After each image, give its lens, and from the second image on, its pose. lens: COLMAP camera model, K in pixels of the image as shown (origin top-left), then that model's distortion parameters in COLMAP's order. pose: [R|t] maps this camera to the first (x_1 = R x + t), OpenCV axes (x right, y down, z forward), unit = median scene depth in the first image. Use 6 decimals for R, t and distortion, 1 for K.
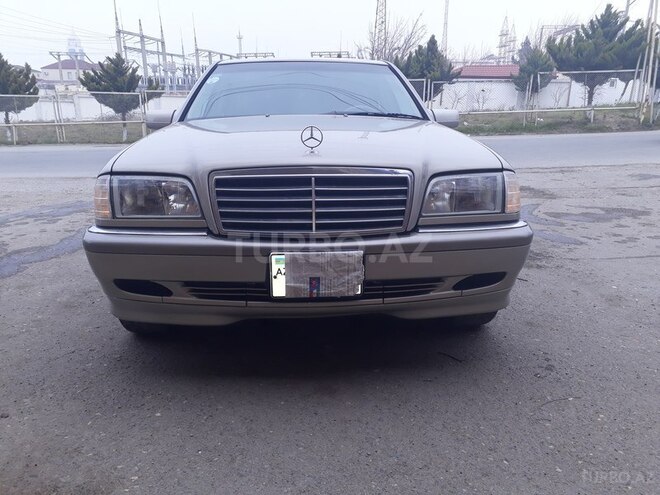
lens RADIAL K [[512.7, 0, 330.0], [0, 512.7, 247.5], [0, 0, 1]] dist [0.044795, -0.000393]
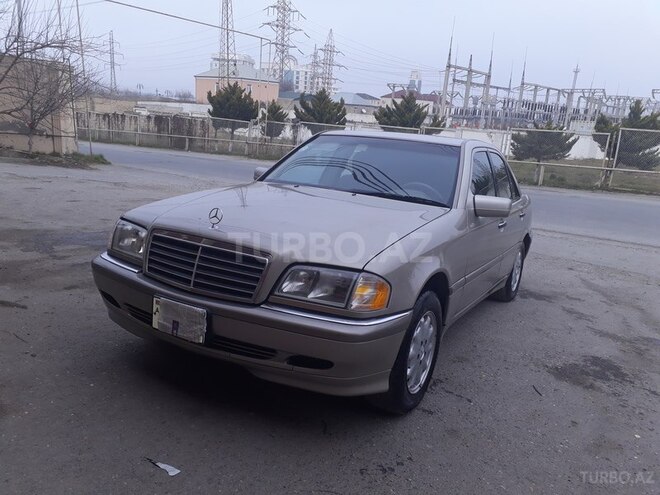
lens RADIAL K [[512.7, 0, 330.0], [0, 512.7, 247.5], [0, 0, 1]] dist [0.044795, -0.000393]
pose [[0.846329, 0.184254, -0.499778, 0.878774], [-0.213261, 0.976995, -0.000949, -0.197881], [0.488105, 0.107387, 0.866153, 0.021420]]
